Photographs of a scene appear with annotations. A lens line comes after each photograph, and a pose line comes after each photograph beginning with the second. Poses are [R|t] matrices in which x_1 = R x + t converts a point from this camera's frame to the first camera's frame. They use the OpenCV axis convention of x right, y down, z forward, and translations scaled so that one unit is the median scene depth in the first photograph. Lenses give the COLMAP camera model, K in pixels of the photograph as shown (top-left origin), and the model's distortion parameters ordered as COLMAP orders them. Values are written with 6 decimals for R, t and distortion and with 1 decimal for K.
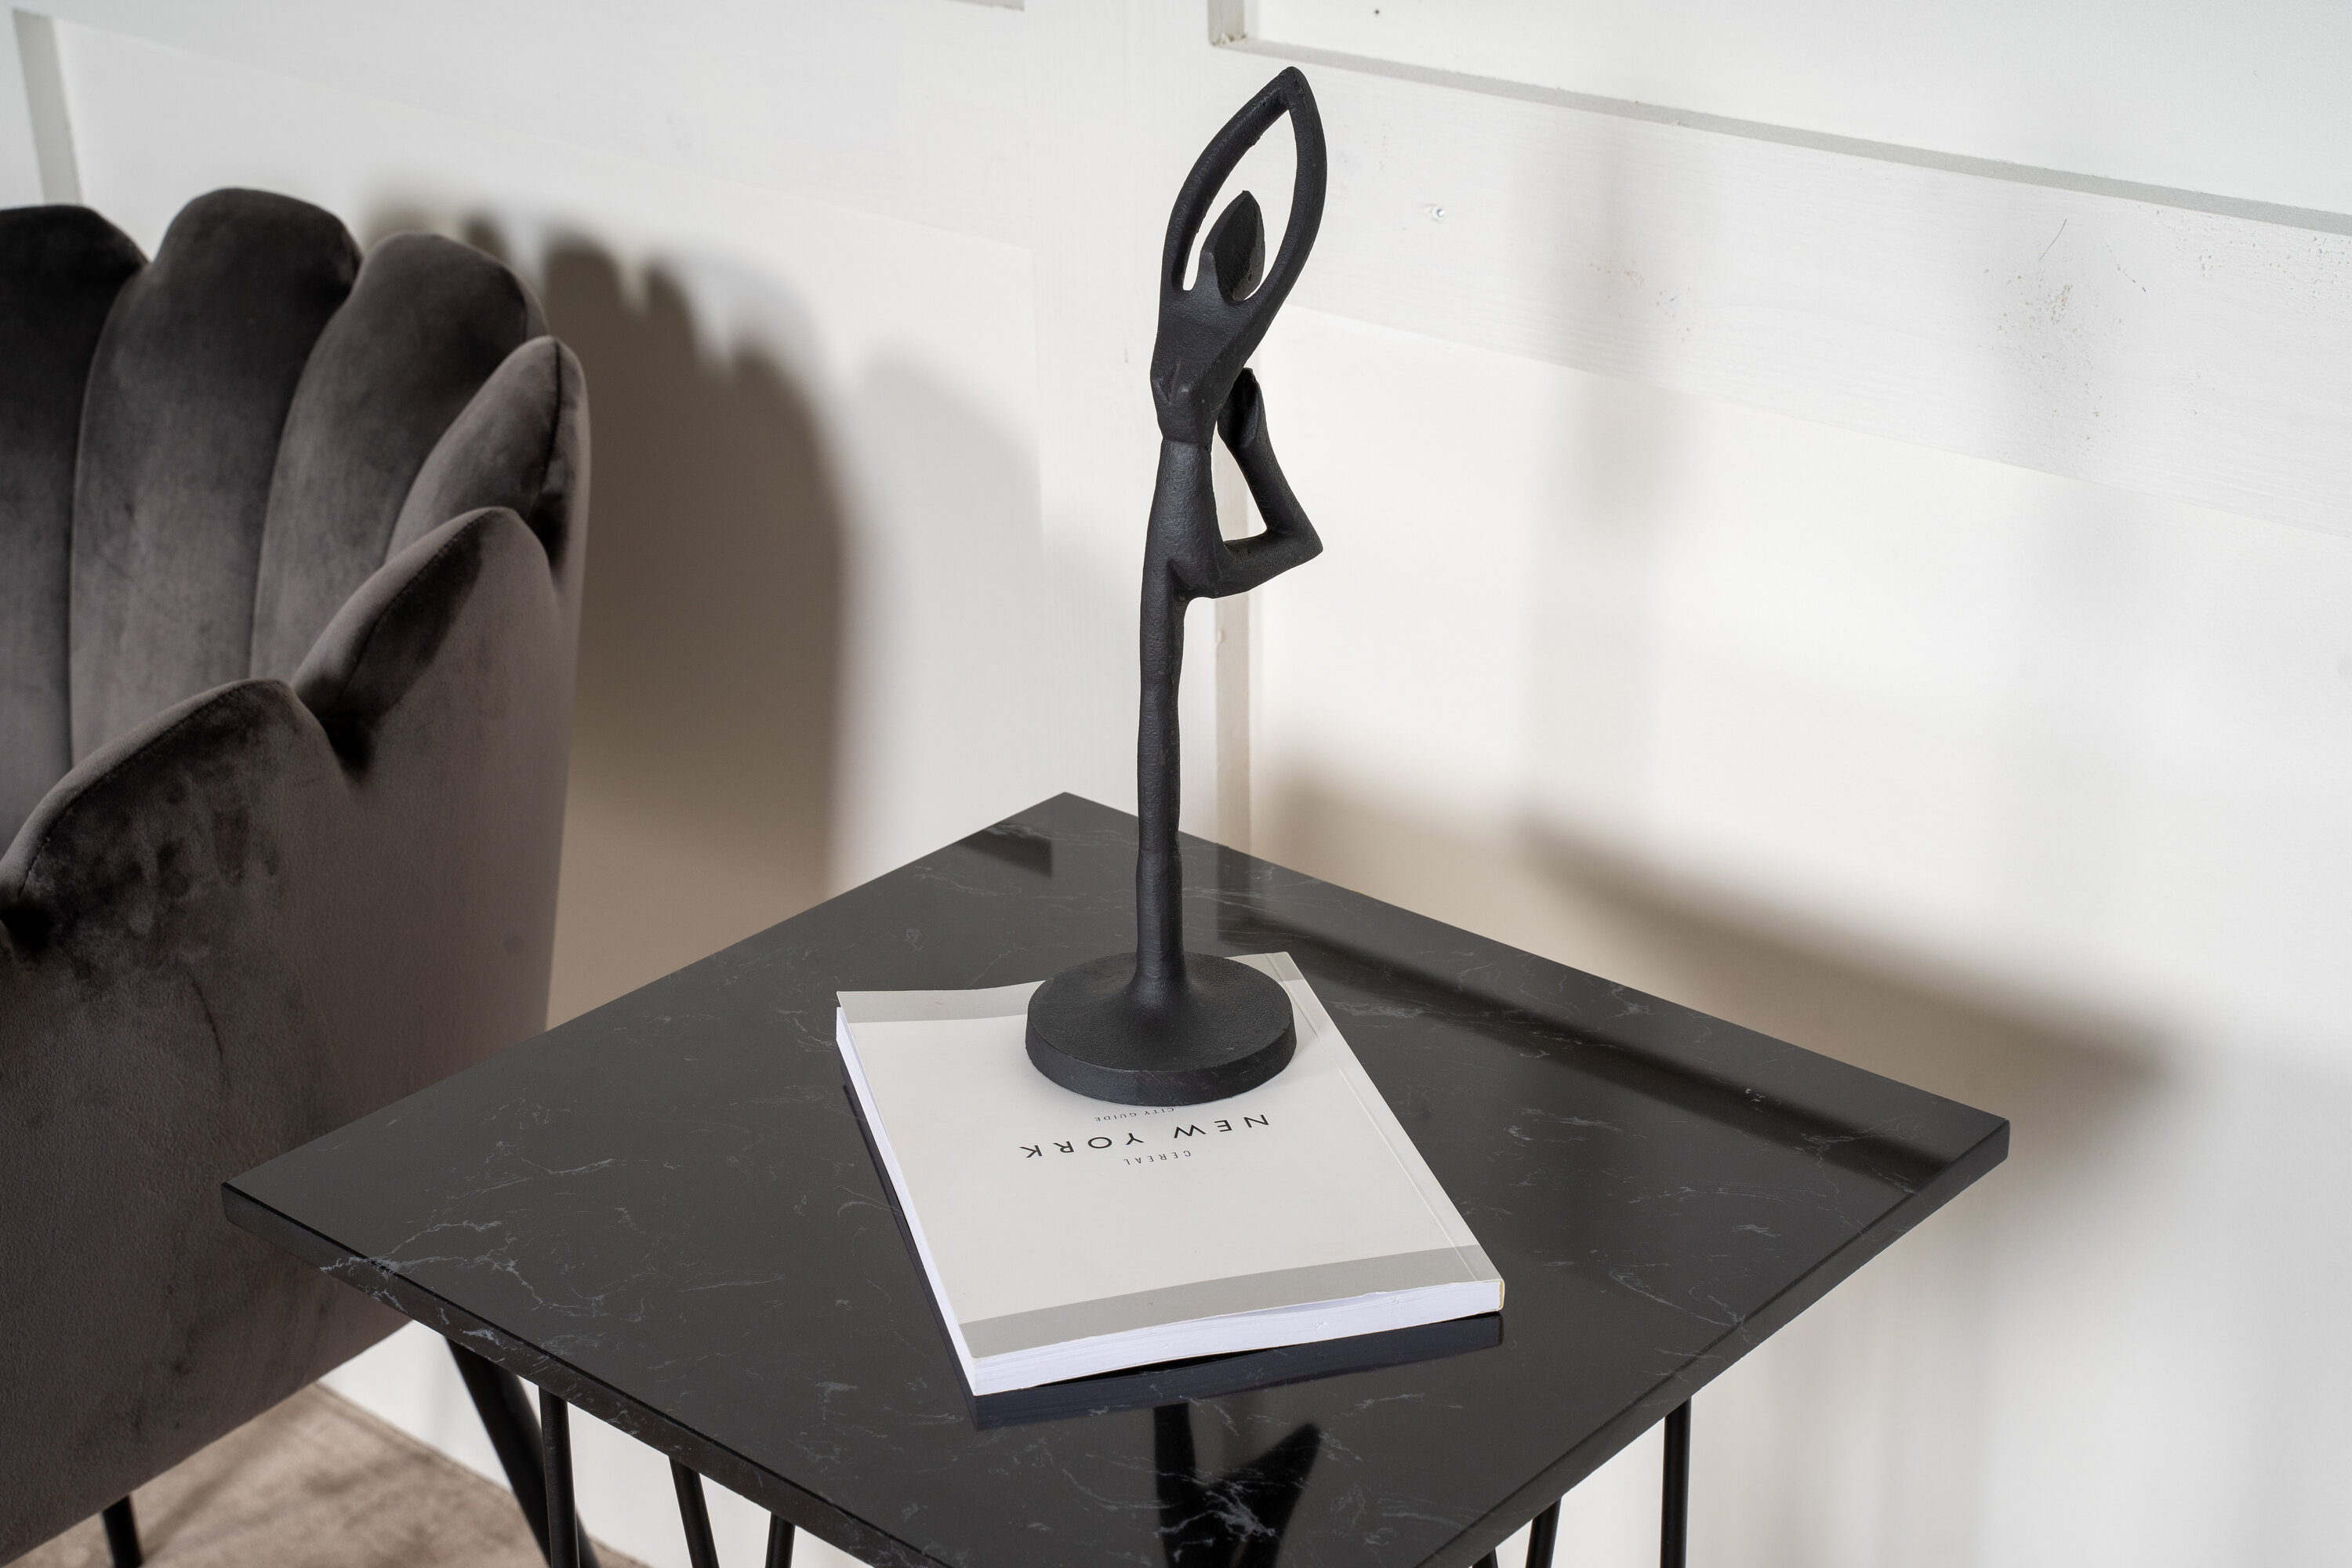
lens RADIAL K [[3703.4, 0, 1176.0], [0, 3703.4, 784.0], [0, 0, 1]] dist [0.146010, 0.128754]
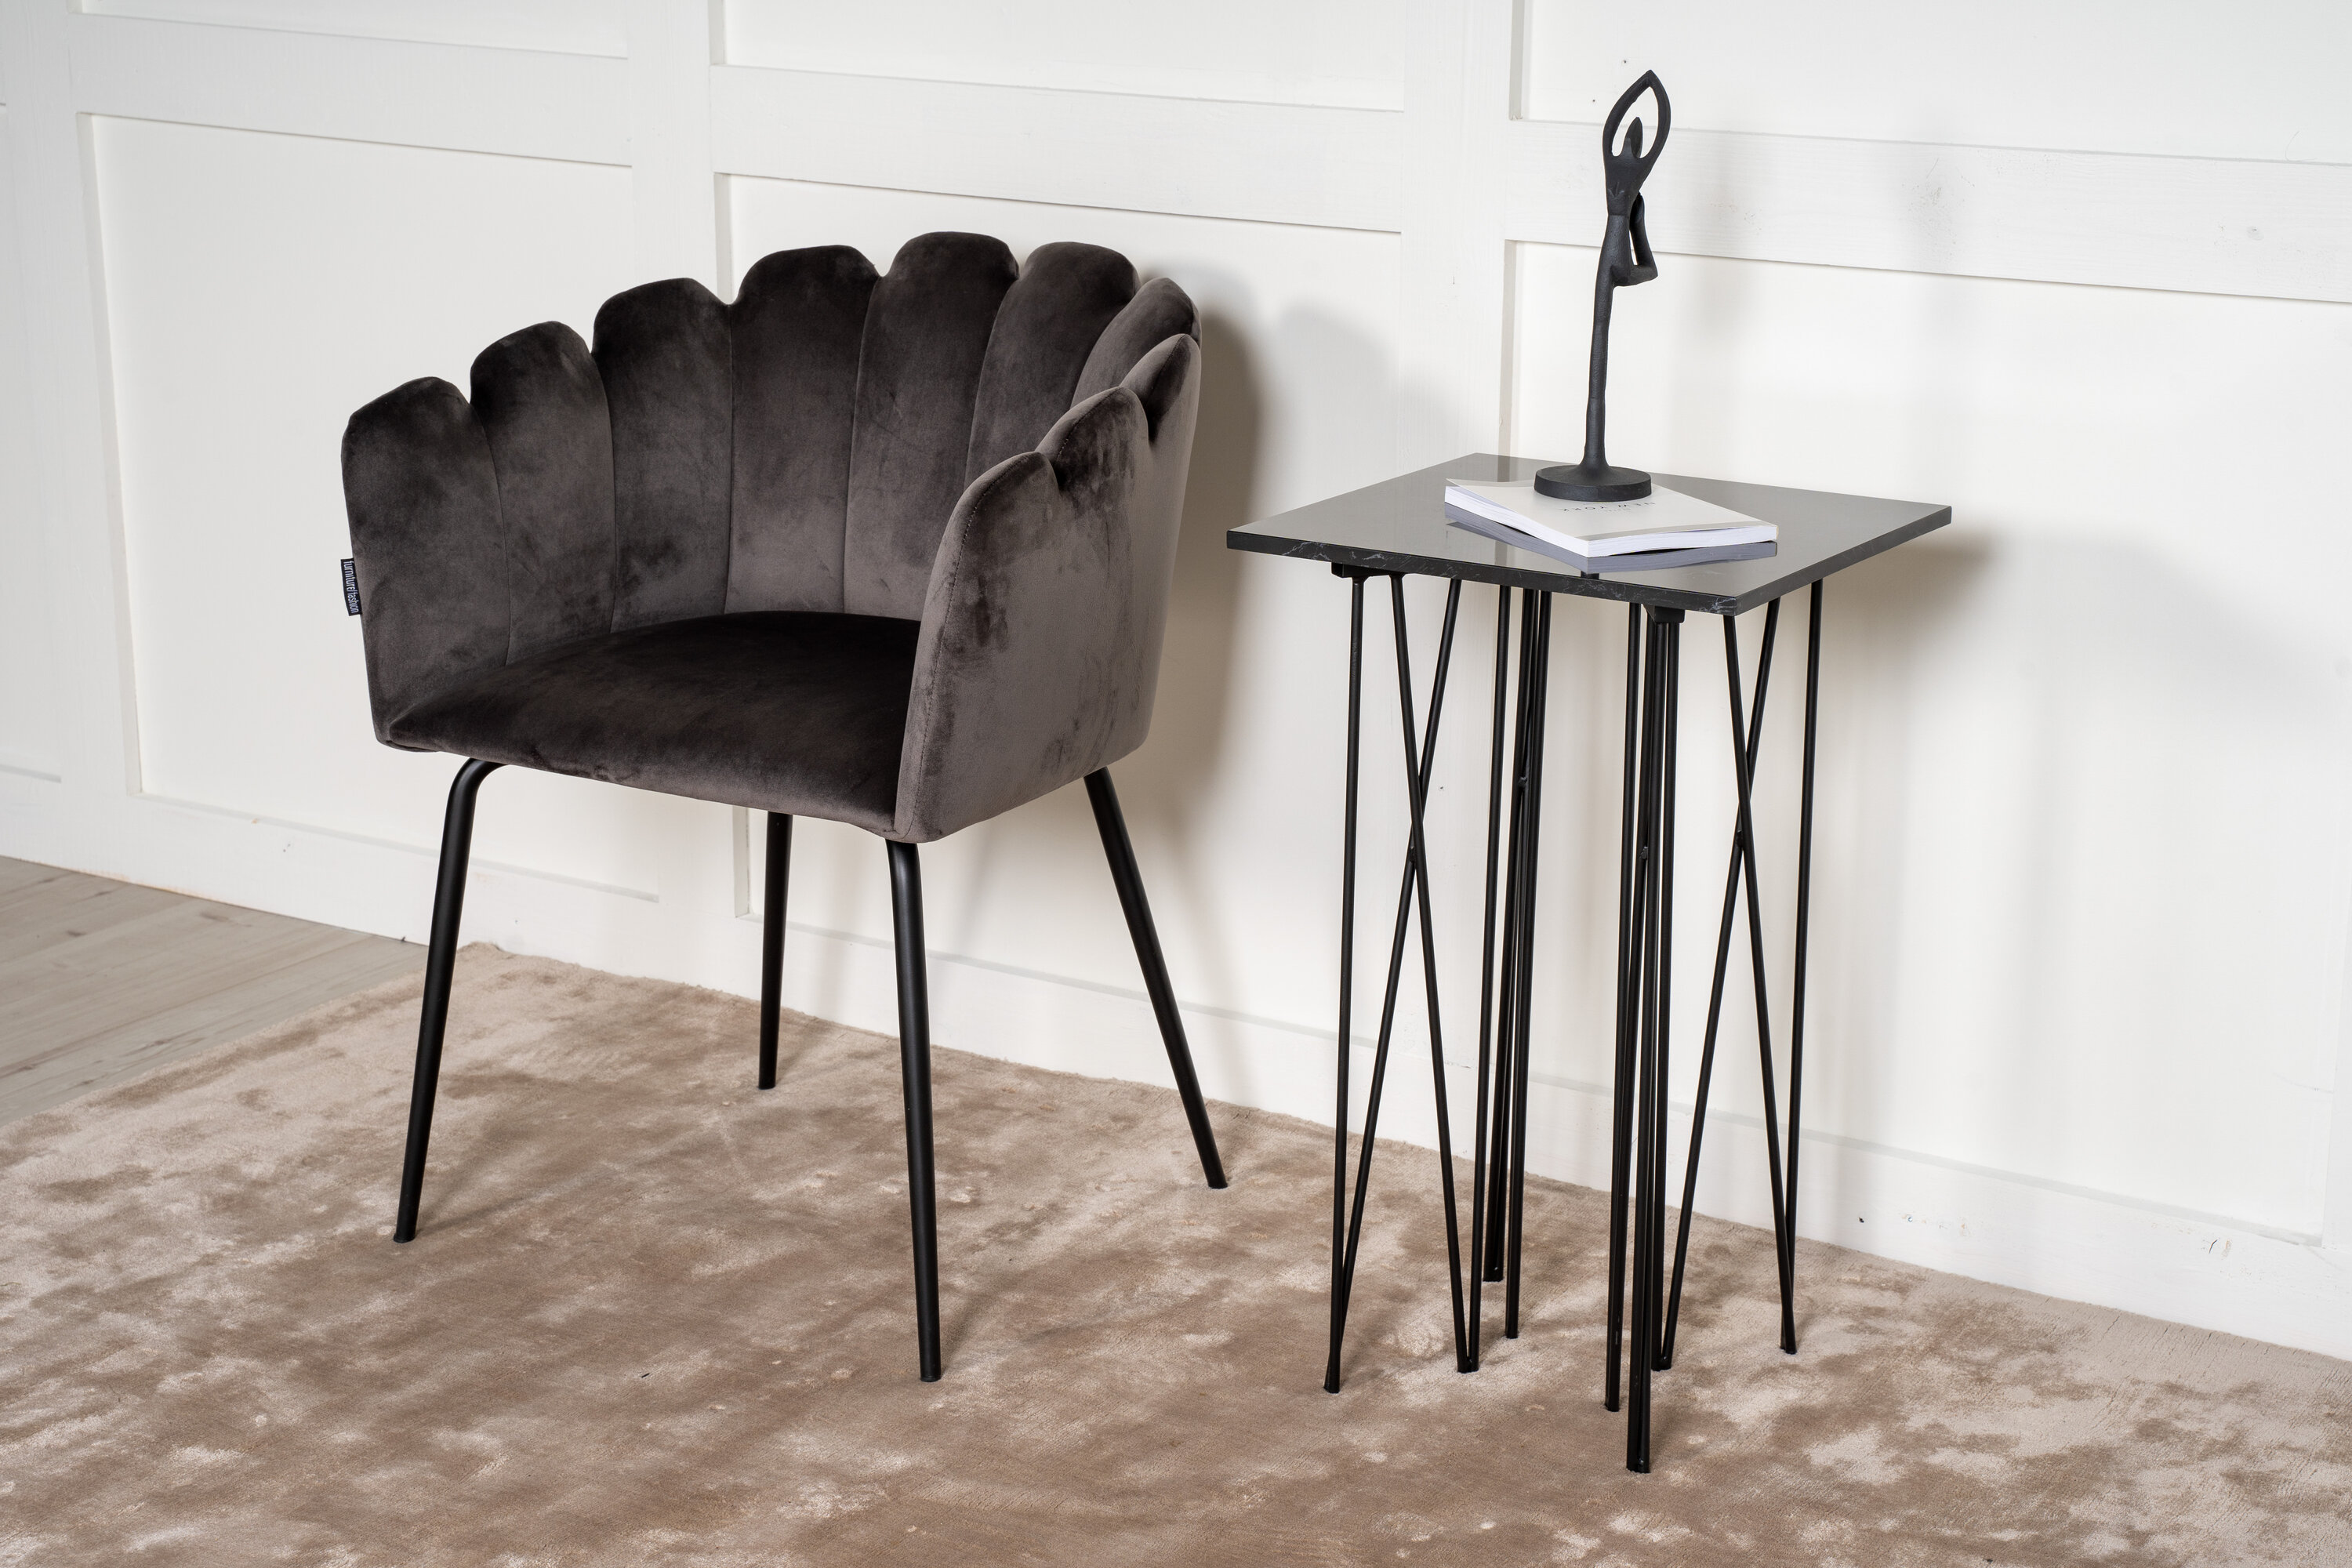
lens RADIAL K [[4043.0, 0, 1176.0], [0, 4043.0, 784.0], [0, 0, 1]] dist [0.215363, 0.042625]
pose [[0.988566, -0.017375, 0.149786, -0.593085], [0.039920, 0.988053, -0.148856, 0.568463], [-0.145410, 0.153134, 0.977449, -1.300806]]
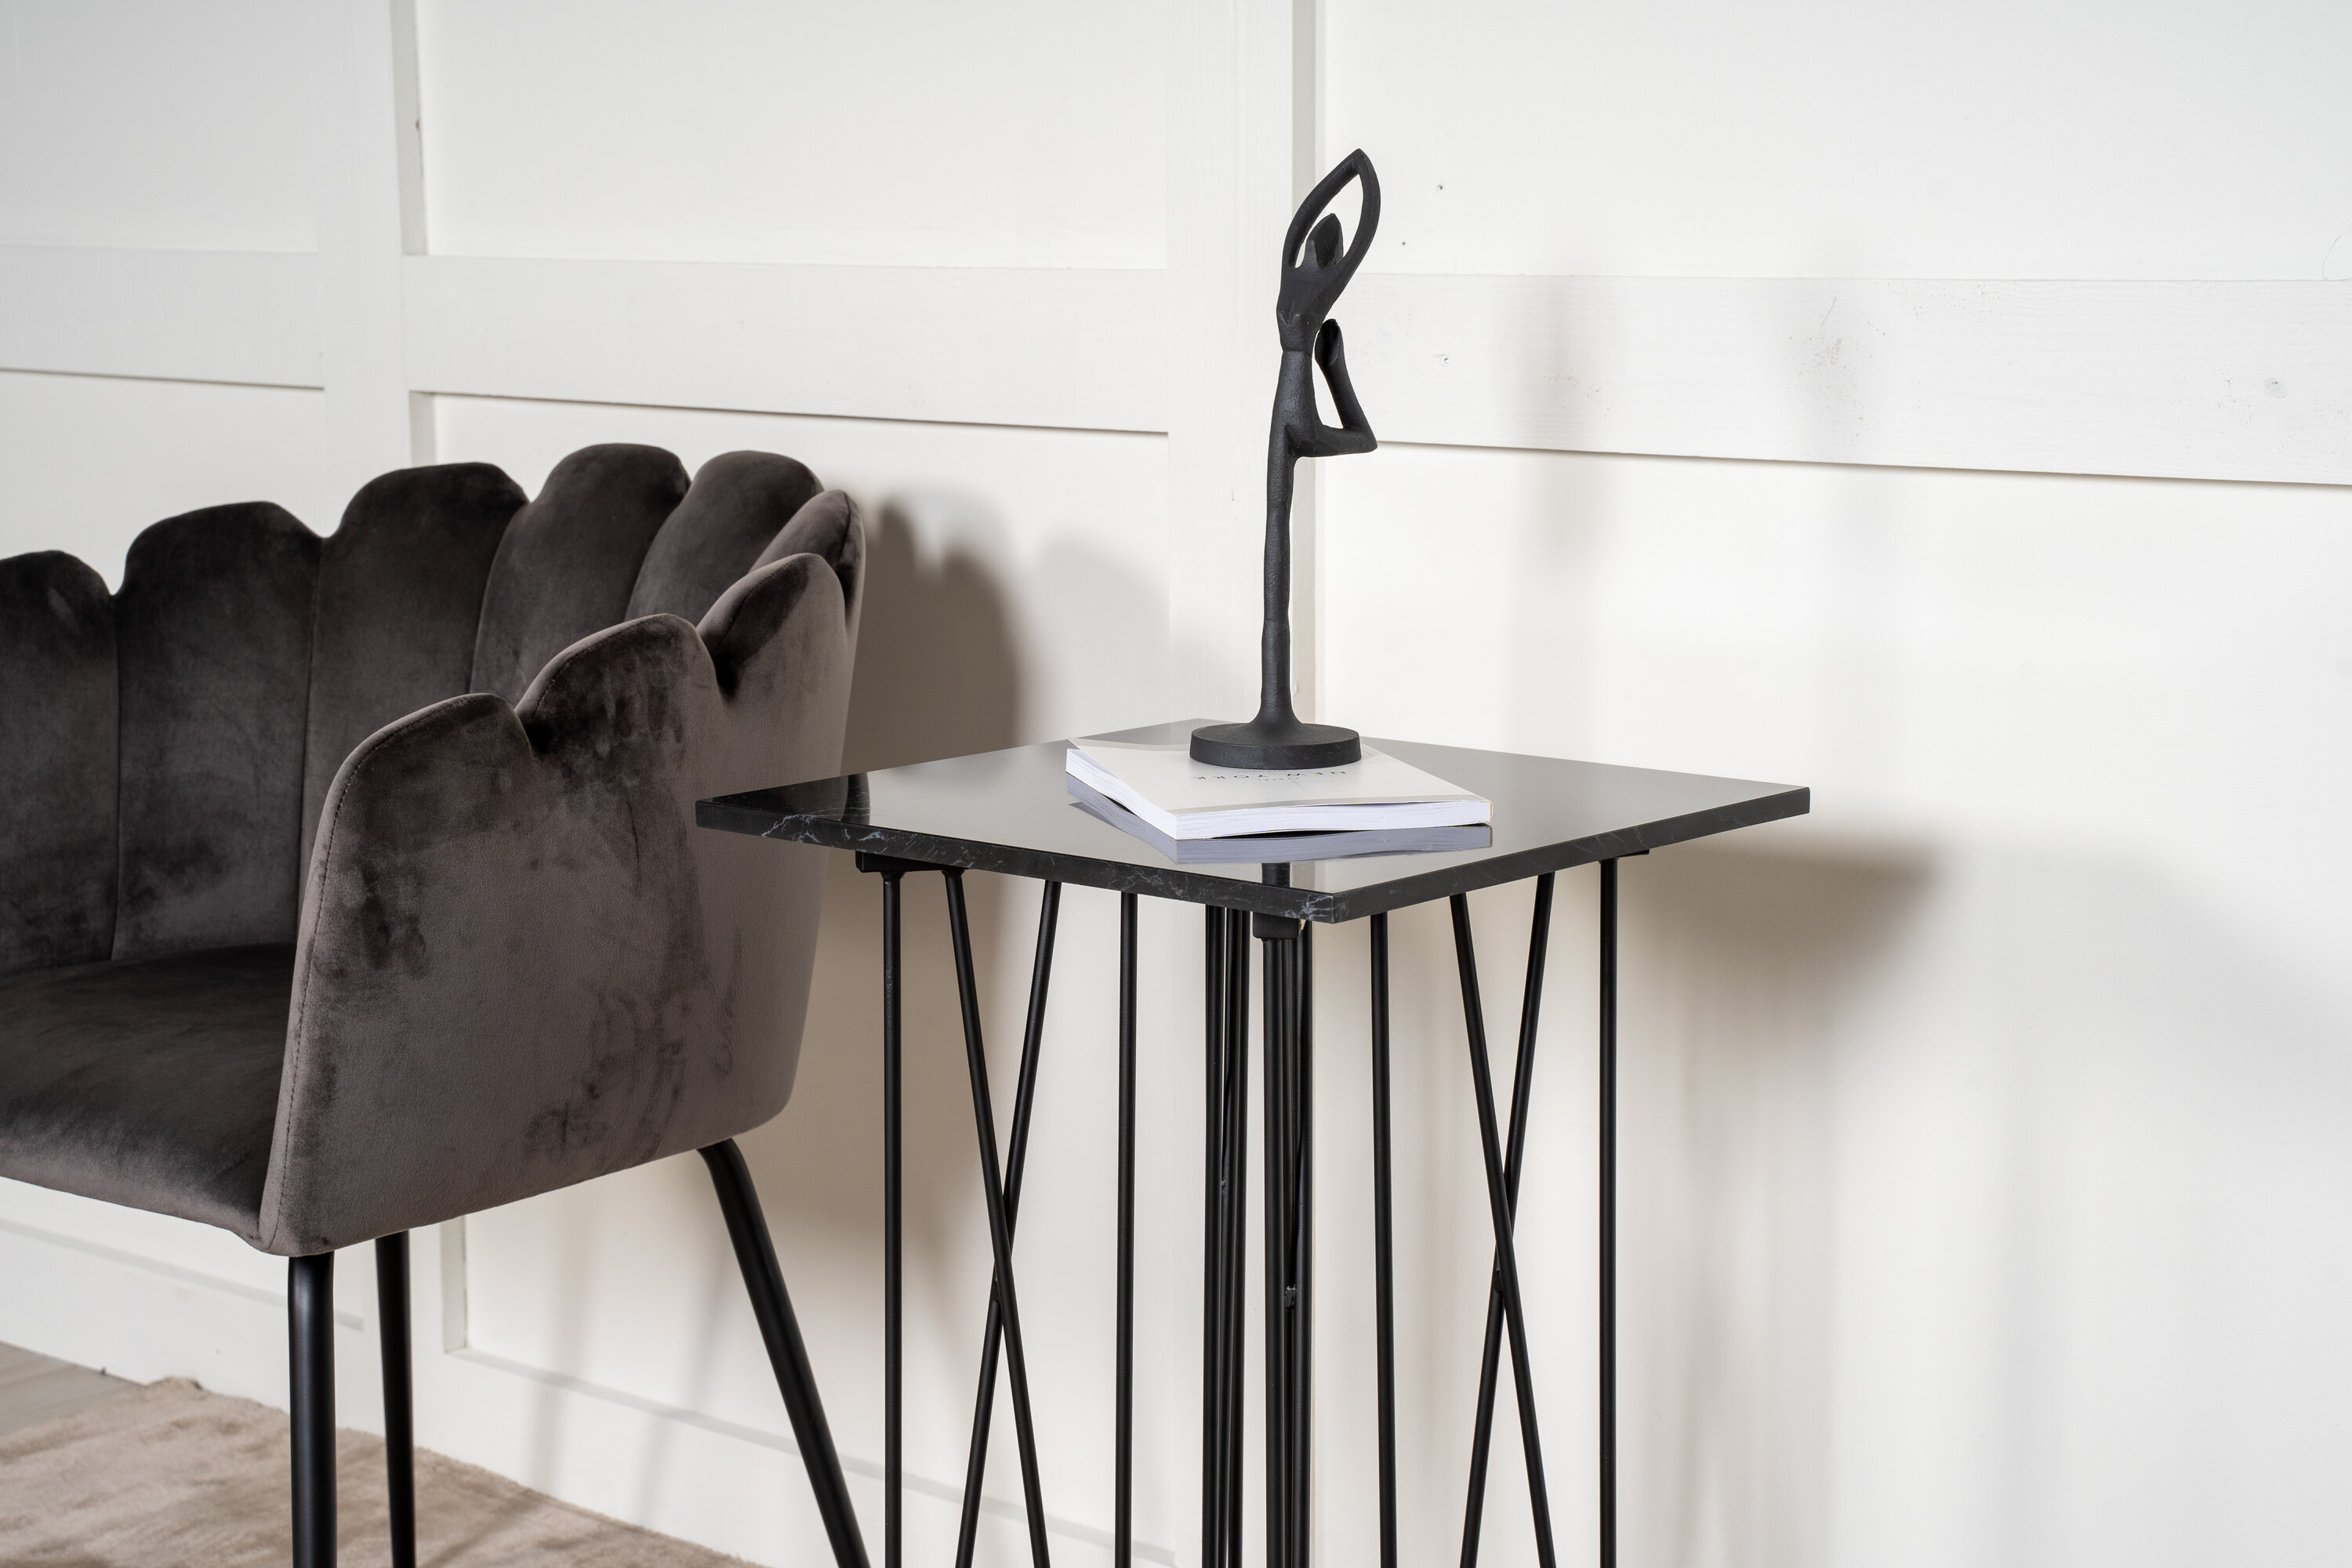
lens RADIAL K [[3967.6, 0, 1176.0], [0, 3967.6, 784.0], [0, 0, 1]] dist [0.102044, 0.956736]
pose [[0.999948, 0.009676, 0.003278, -0.047488], [-0.008510, 0.966446, -0.256729, 0.472507], [-0.005652, 0.256688, 0.966478, -0.576501]]
